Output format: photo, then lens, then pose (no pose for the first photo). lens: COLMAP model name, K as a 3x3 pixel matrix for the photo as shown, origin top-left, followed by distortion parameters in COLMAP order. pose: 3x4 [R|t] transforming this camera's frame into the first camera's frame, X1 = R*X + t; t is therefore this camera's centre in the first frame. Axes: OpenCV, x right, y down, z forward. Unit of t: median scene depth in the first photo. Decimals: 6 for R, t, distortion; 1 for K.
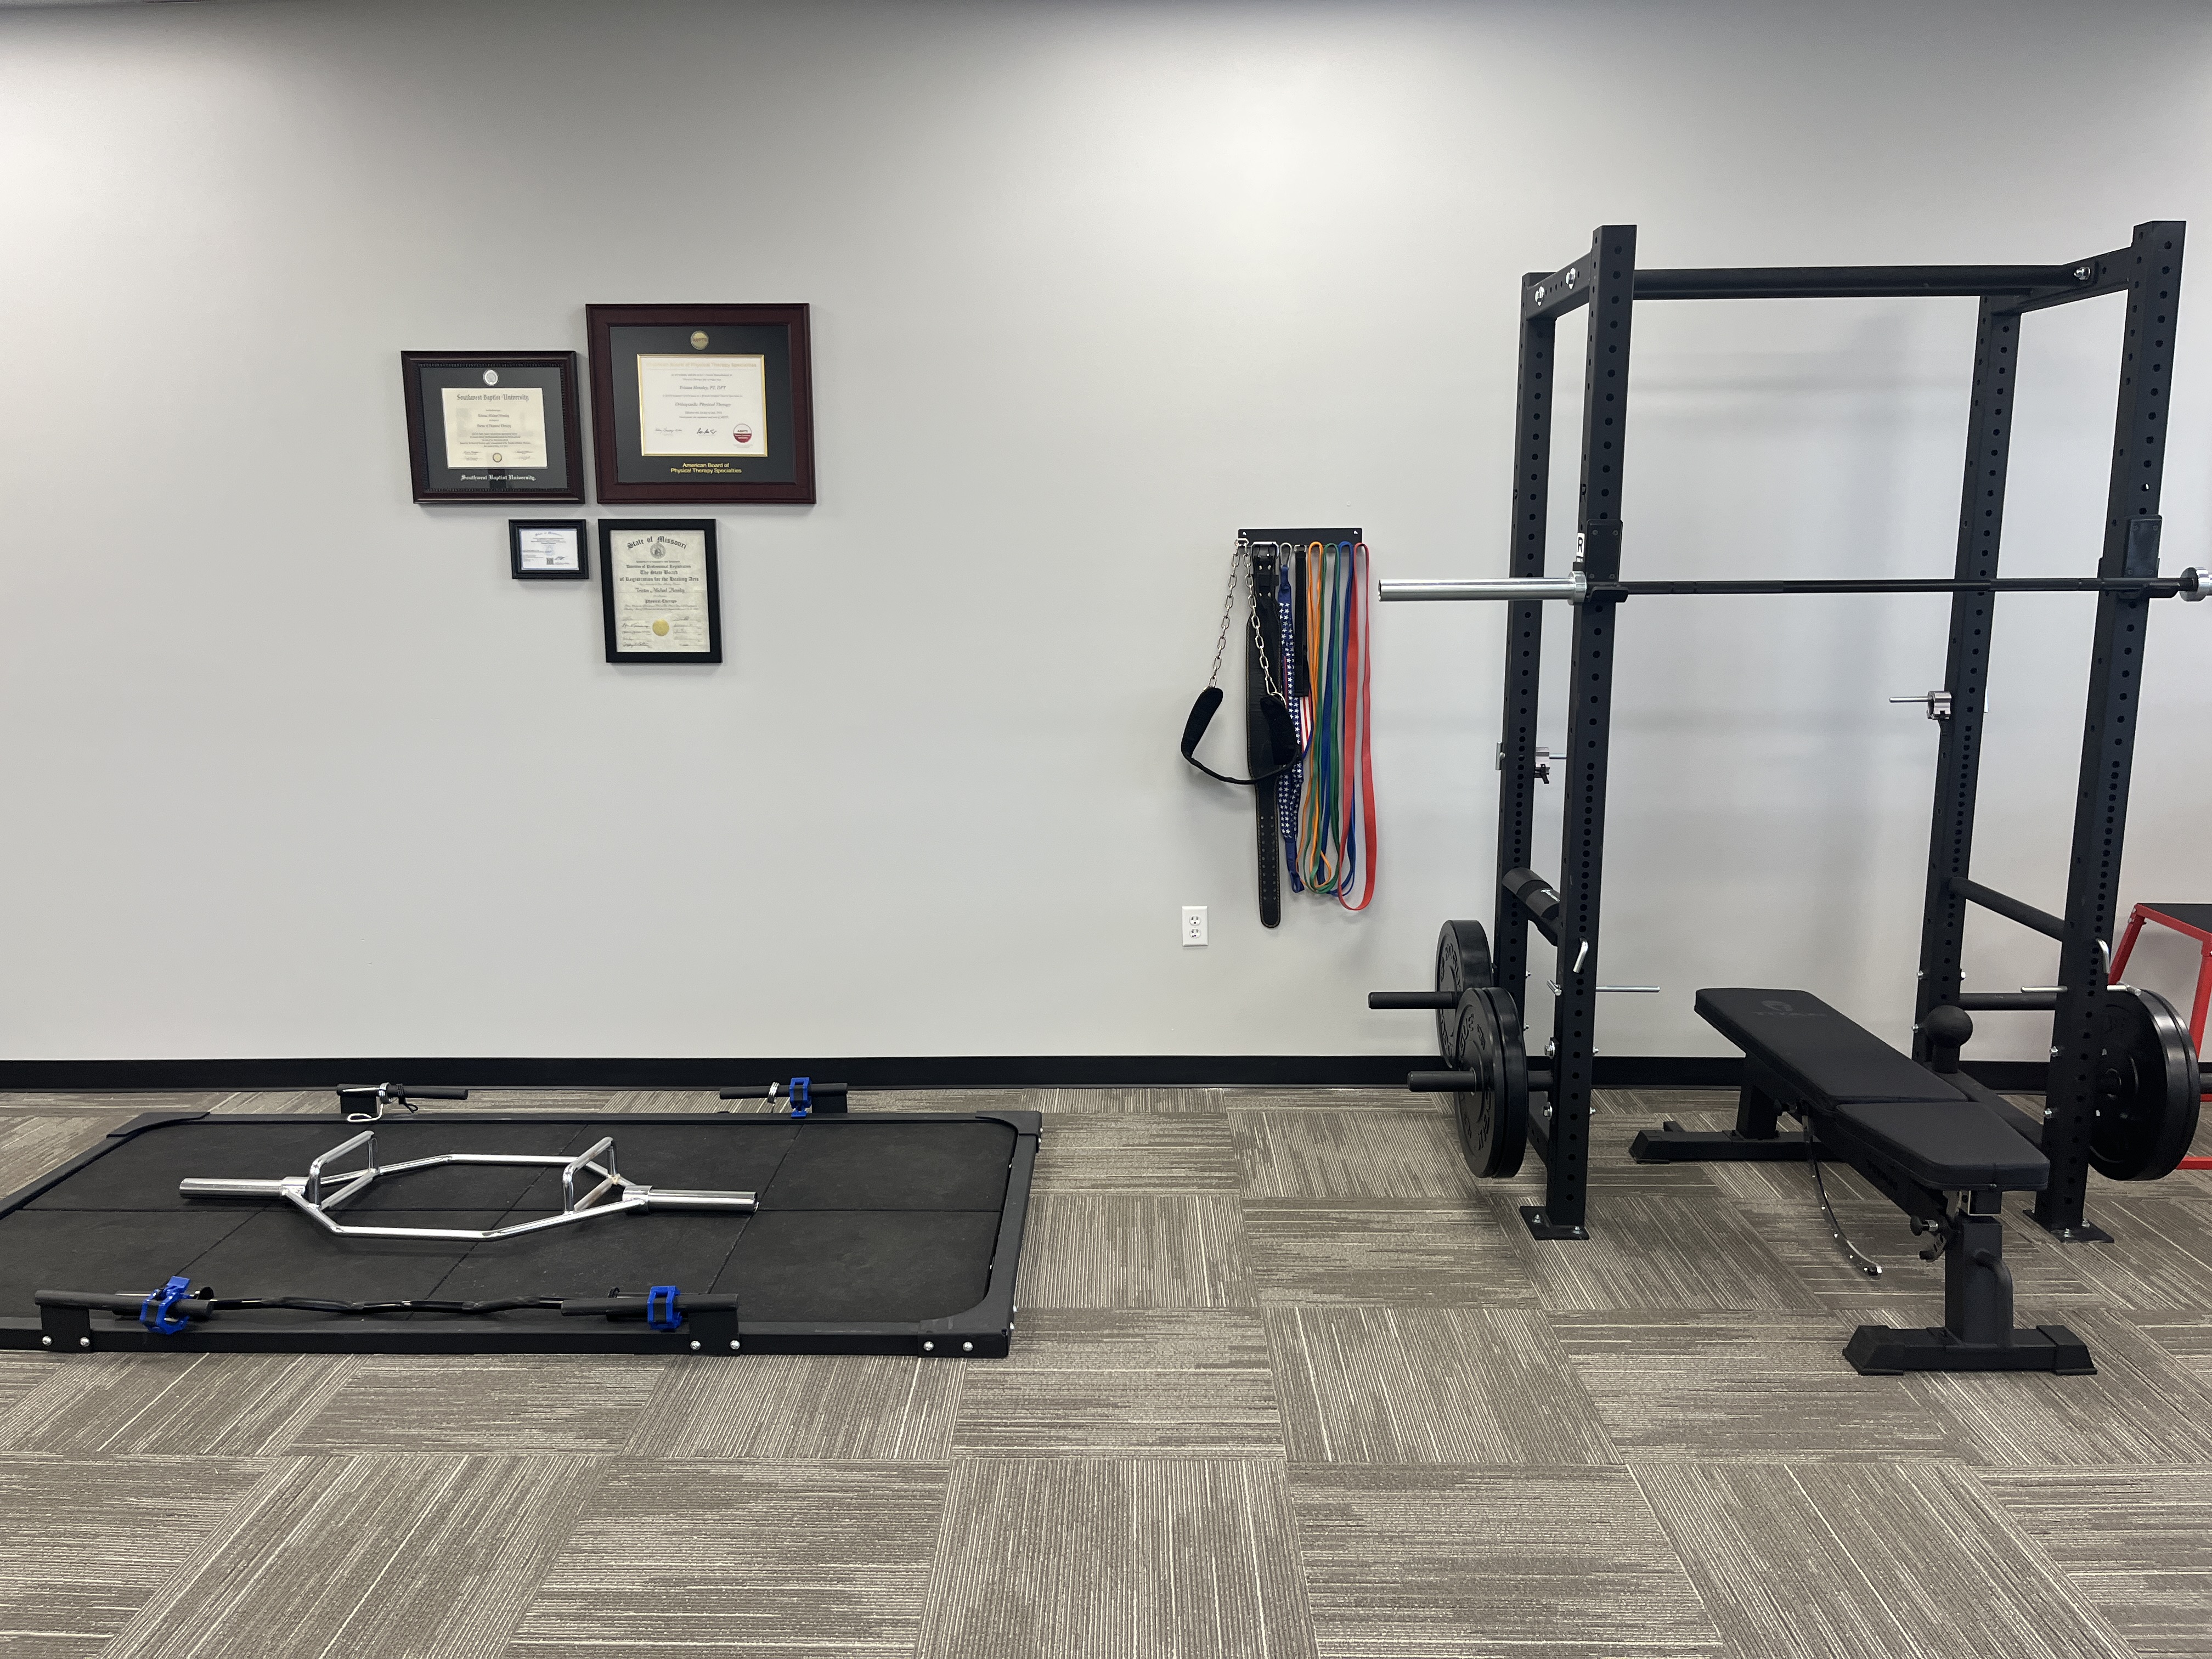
lens RADIAL K [[1673.8, 0, 1105.8], [0, 1673.8, 837.9], [0, 0, 1]] dist [0.076462, -0.108677]
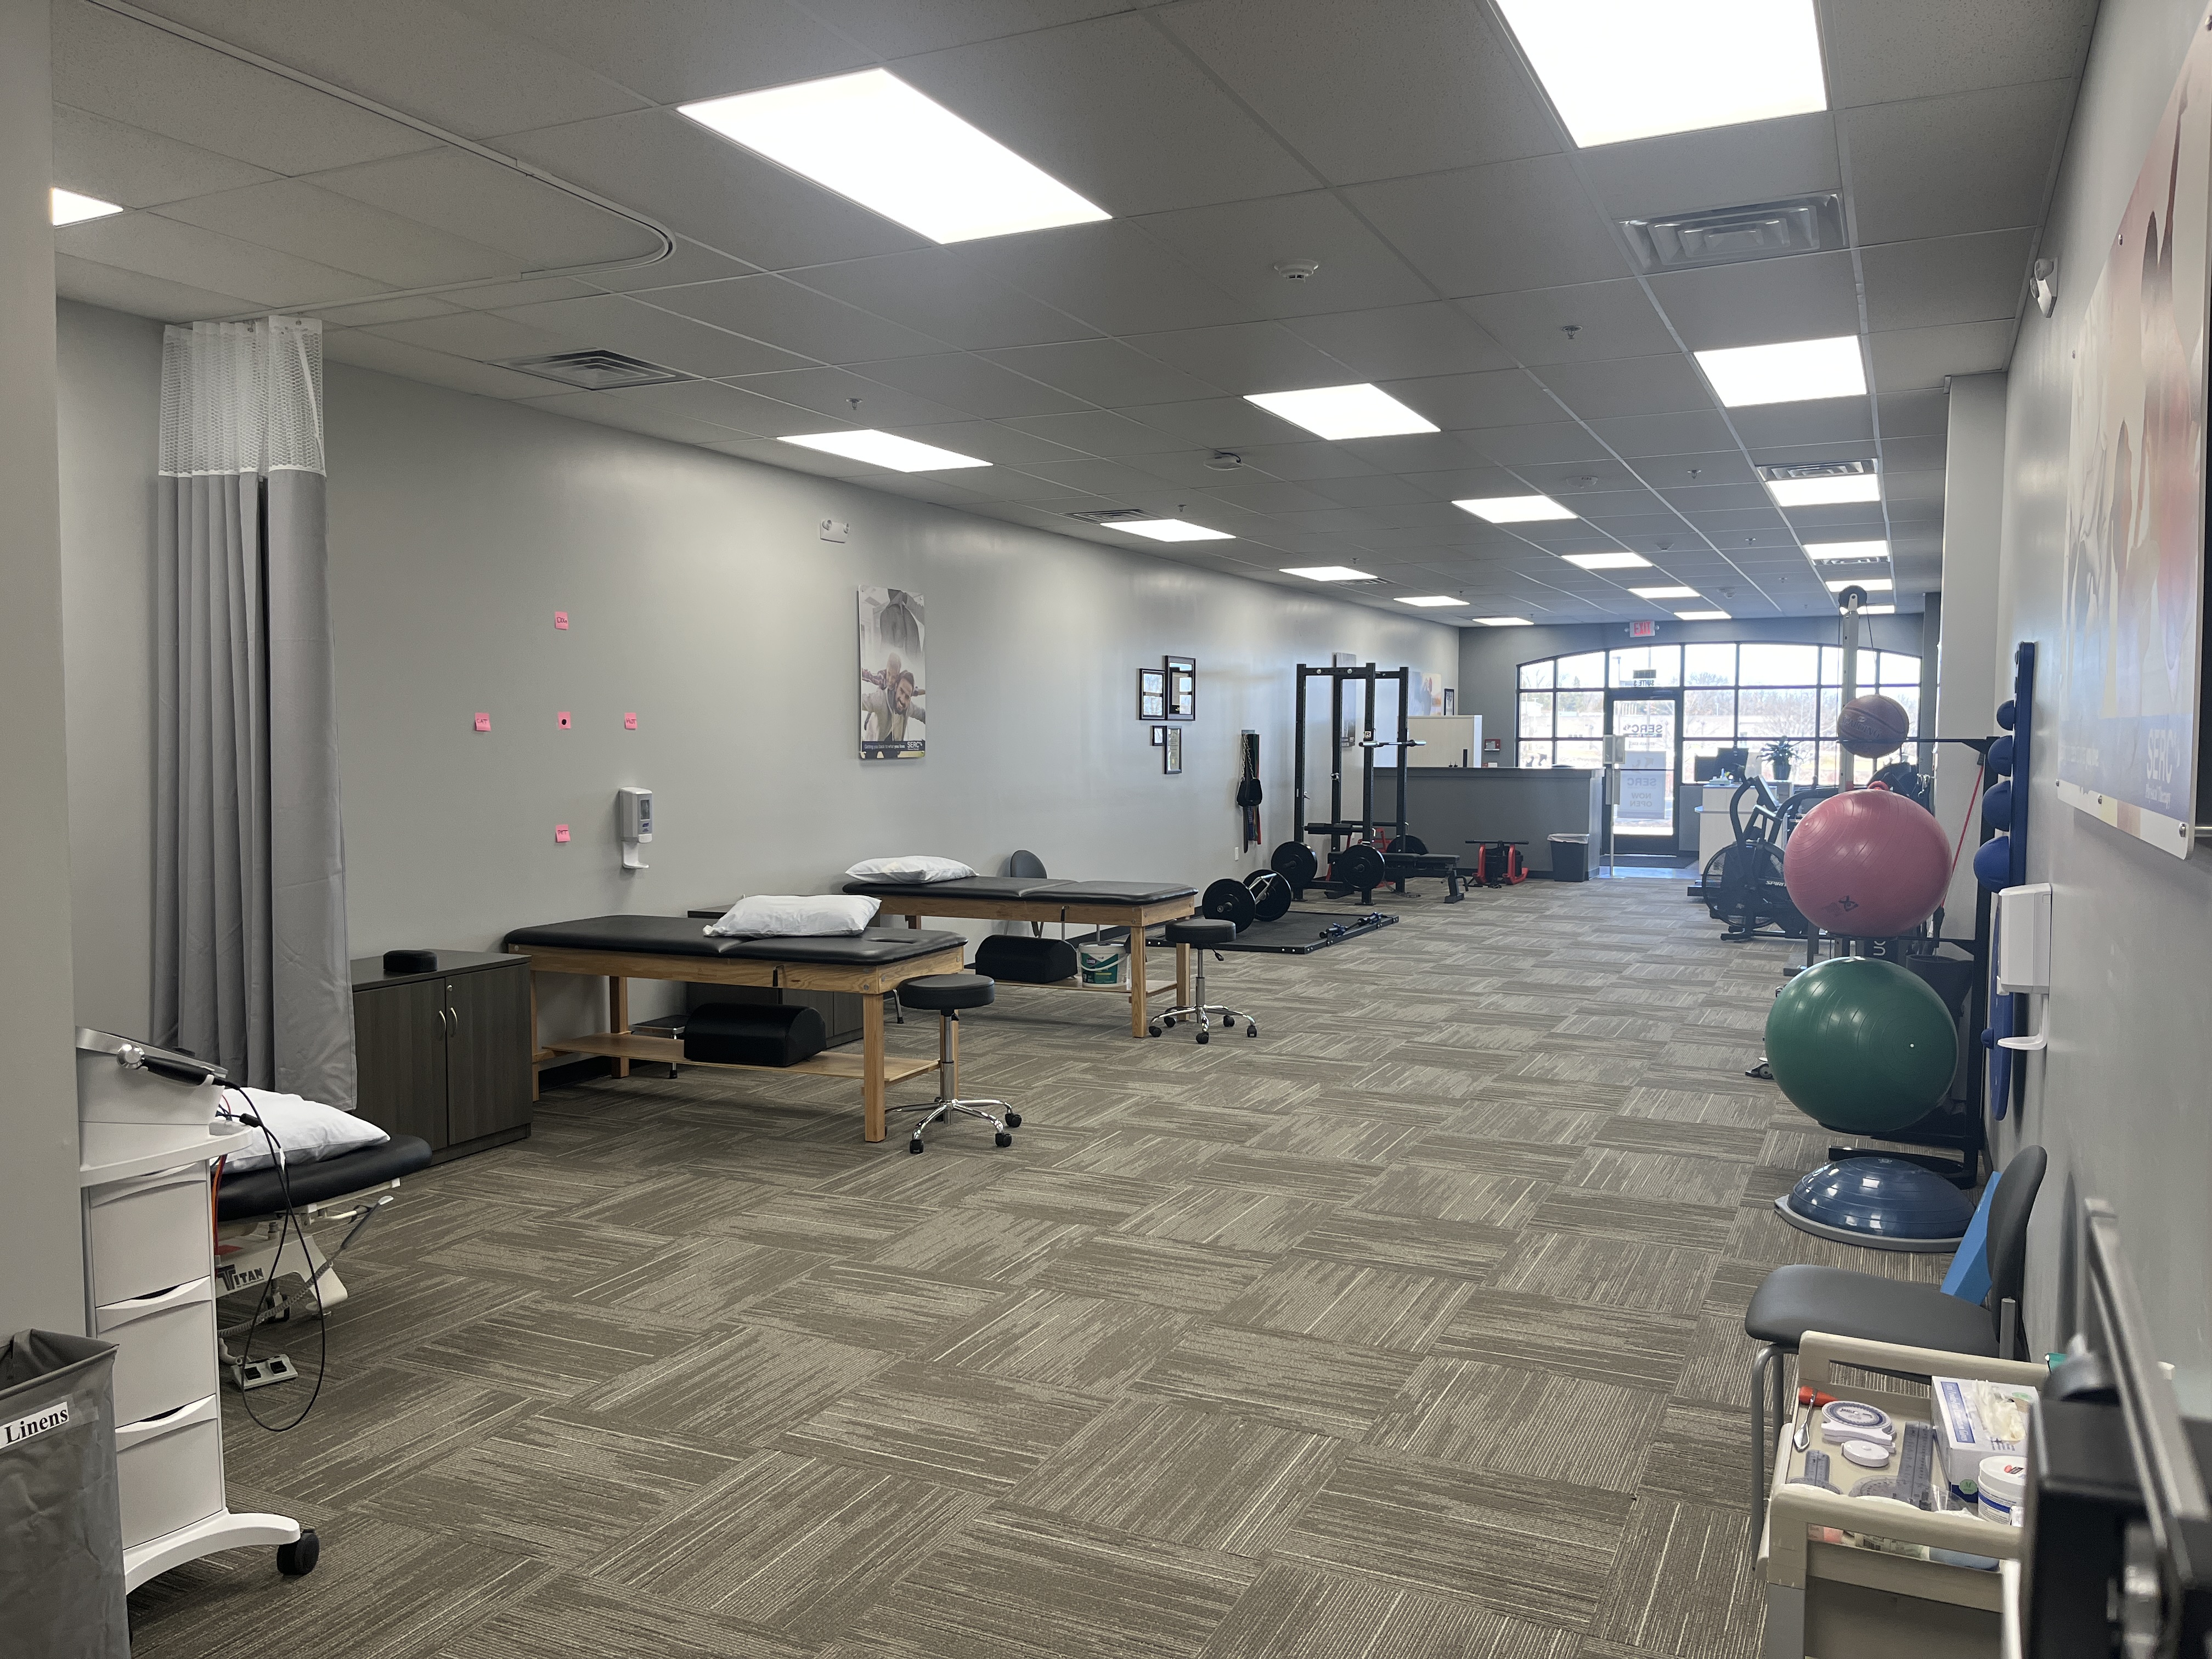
lens RADIAL K [[1673.8, 0, 1105.8], [0, 1673.8, 837.9], [0, 0, 1]] dist [0.076462, -0.108677]
pose [[0.411301, -0.050705, 0.910088, -3.095351], [0.160963, 0.986801, -0.017765, 0.041156], [-0.897175, 0.153797, 0.414034, -0.090113]]
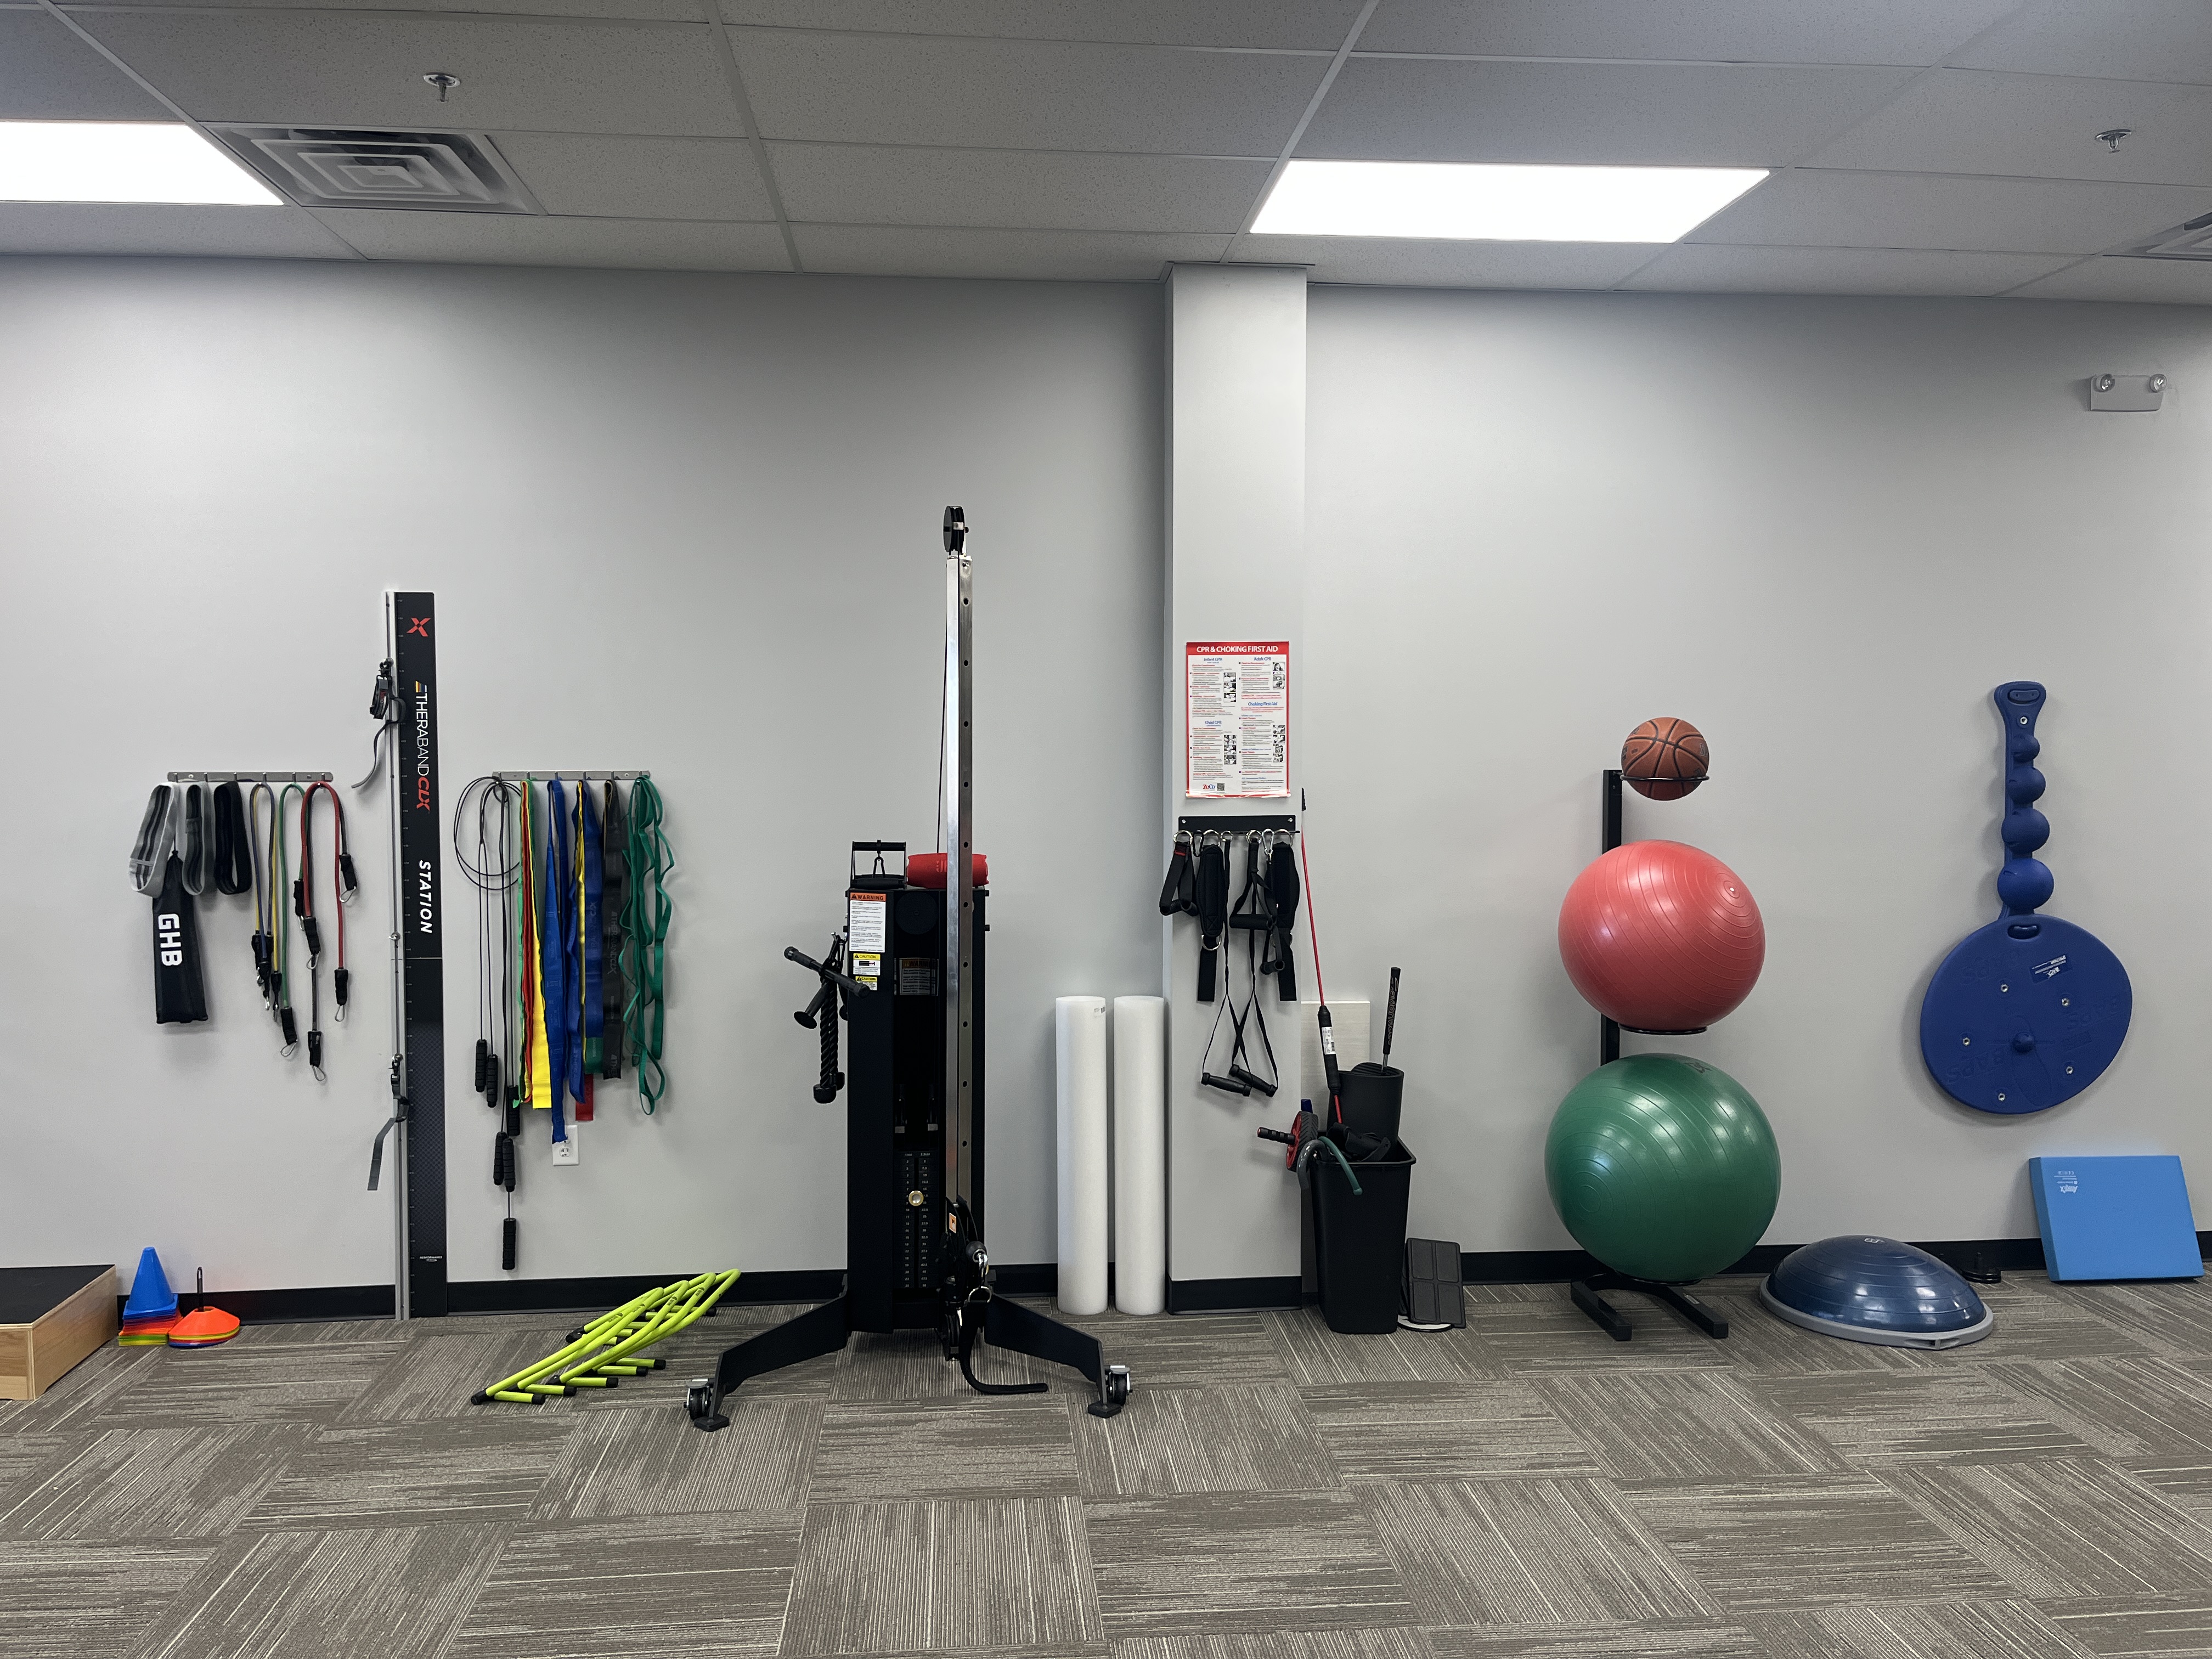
lens RADIAL K [[1673.8, 0, 1105.8], [0, 1673.8, 837.9], [0, 0, 1]] dist [0.076462, -0.108677]
pose [[-0.994294, 0.014279, -0.105711, -1.175220], [-0.011239, 0.971461, 0.236933, -0.165819], [0.106078, 0.236769, -0.965758, 0.880886]]
